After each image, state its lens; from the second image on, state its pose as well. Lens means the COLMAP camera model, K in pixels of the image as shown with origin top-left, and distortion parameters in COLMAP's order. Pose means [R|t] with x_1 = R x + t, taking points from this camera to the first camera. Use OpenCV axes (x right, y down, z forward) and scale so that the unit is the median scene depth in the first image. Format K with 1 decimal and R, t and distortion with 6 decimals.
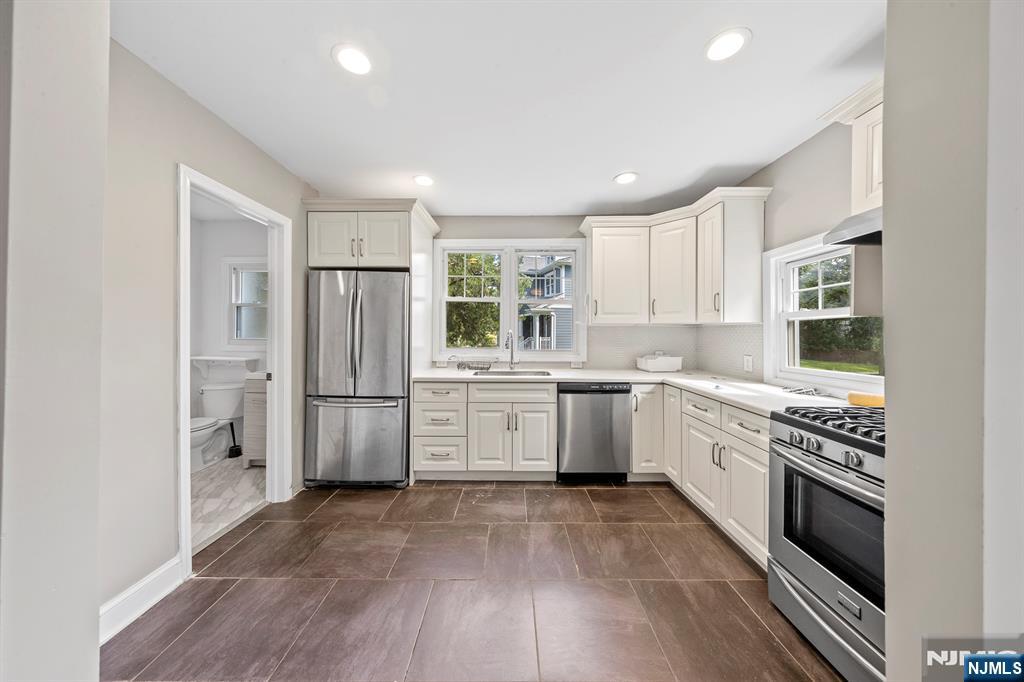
lens RADIAL K [[326.8, 0, 501.5], [0, 326.8, 329.4], [0, 0, 1]] dist [0.000313, 0.000102]
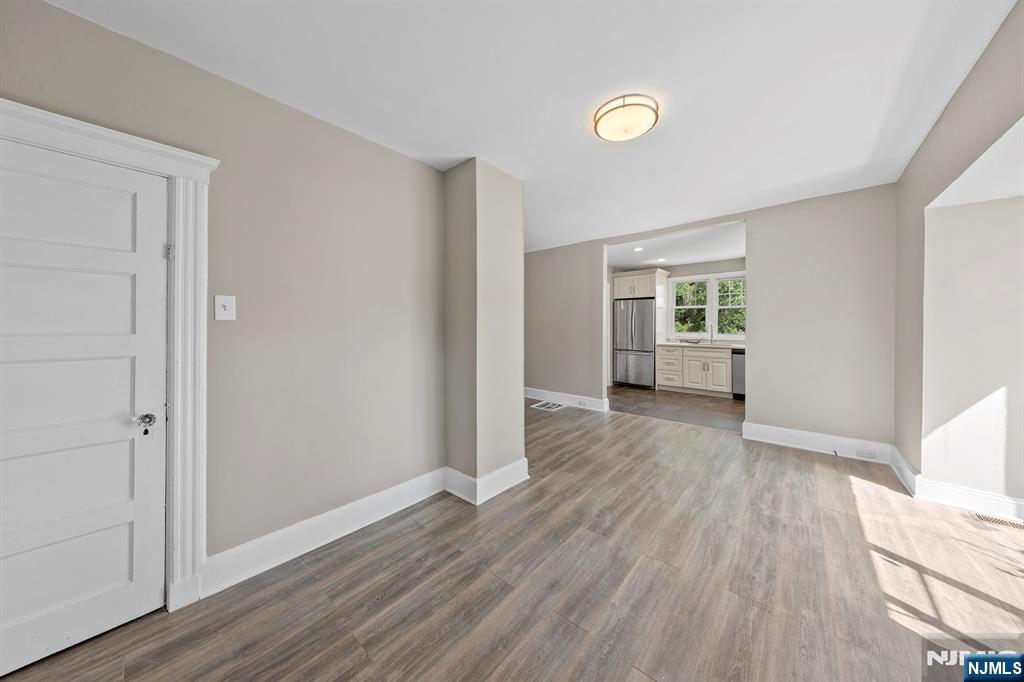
lens RADIAL K [[326.8, 0, 507.4], [0, 326.8, 324.1], [0, 0, 1]] dist [0.000313, 0.000102]
pose [[0.762858, -0.003160, -0.646558, 0.431402], [0.008735, 0.999947, 0.005419, -0.015195], [0.646507, -0.009782, 0.762846, -1.488270]]
